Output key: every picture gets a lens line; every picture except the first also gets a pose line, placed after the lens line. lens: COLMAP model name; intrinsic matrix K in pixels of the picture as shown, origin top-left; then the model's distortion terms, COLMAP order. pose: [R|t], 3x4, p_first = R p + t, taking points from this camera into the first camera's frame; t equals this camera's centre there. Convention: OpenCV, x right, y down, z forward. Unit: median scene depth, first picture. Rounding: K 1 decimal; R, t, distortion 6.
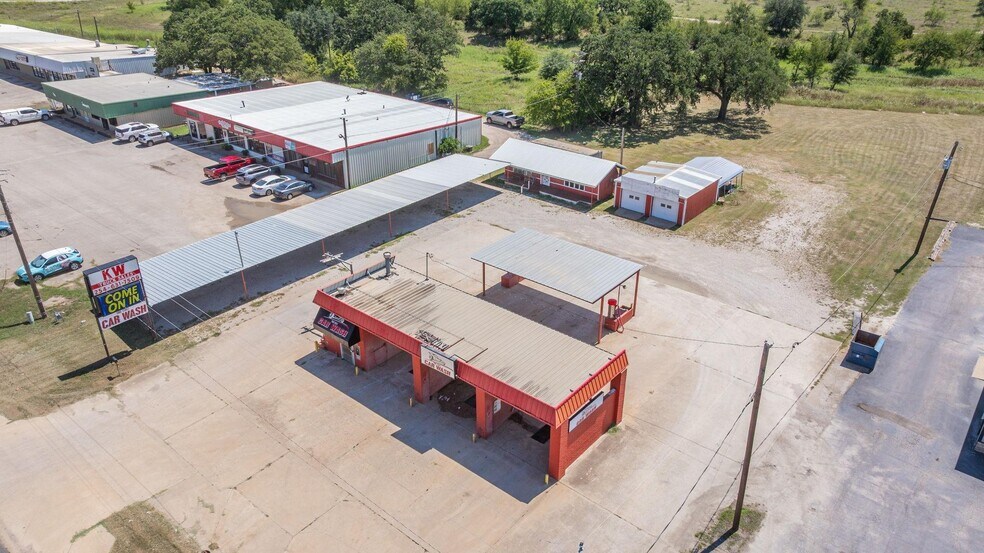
lens RADIAL K [[691.4, 0, 493.8], [0, 691.4, 279.0], [0, 0, 1]] dist [-0.020441, 0.007153]
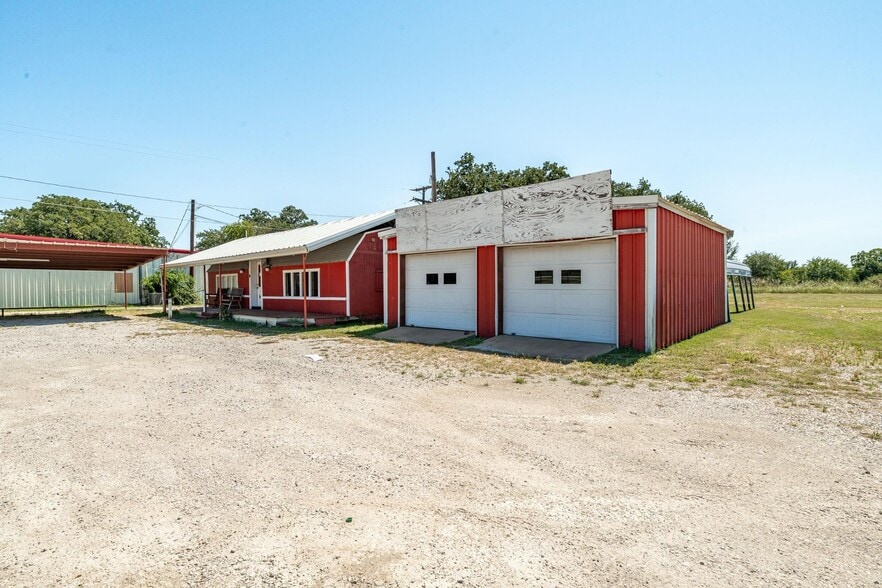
lens RADIAL K [[434.9, 0, 444.1], [0, 434.9, 293.4], [0, 0, 1]] dist [-0.004130, -0.000504]
pose [[0.999548, -0.007334, -0.029138, 0.200570], [-0.006527, 0.893598, -0.448820, -0.033100], [0.029329, 0.448807, 0.893147, 0.811047]]
